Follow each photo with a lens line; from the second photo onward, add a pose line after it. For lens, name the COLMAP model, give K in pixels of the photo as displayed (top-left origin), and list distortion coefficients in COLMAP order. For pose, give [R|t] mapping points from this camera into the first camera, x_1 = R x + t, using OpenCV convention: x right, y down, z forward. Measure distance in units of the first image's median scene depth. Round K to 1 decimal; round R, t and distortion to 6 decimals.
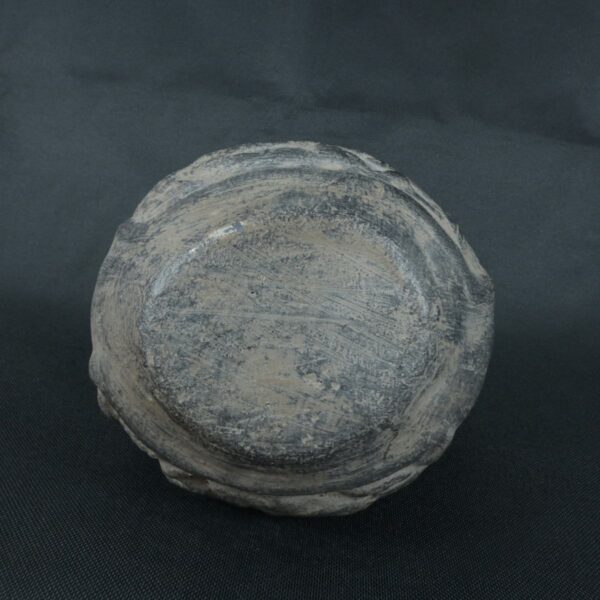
lens RADIAL K [[611.4, 0, 300.0], [0, 611.4, 300.0], [0, 0, 1]] dist [-0.003034, -0.001589]
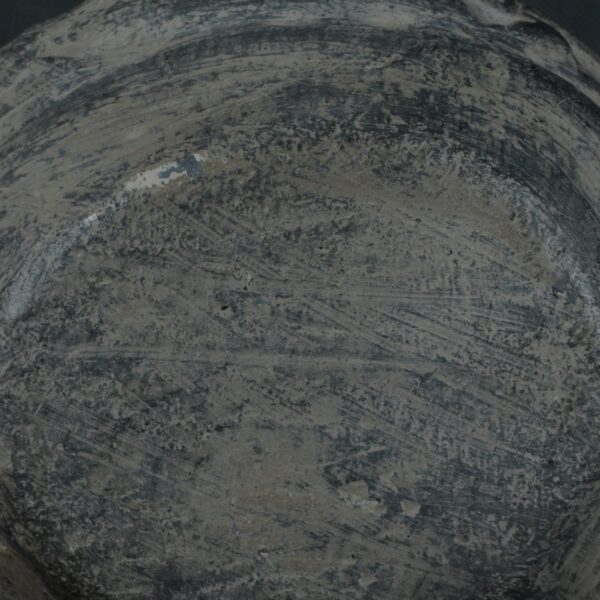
lens RADIAL K [[1937.3, 0, 300.0], [0, 1937.3, 300.0], [0, 0, 1]] dist [0.092147, -1.633437]
pose [[0.999716, -0.023395, -0.004632, -0.013797], [0.023339, 0.999659, -0.011699, 0.000595], [0.004905, 0.011588, 0.999921, -0.452470]]
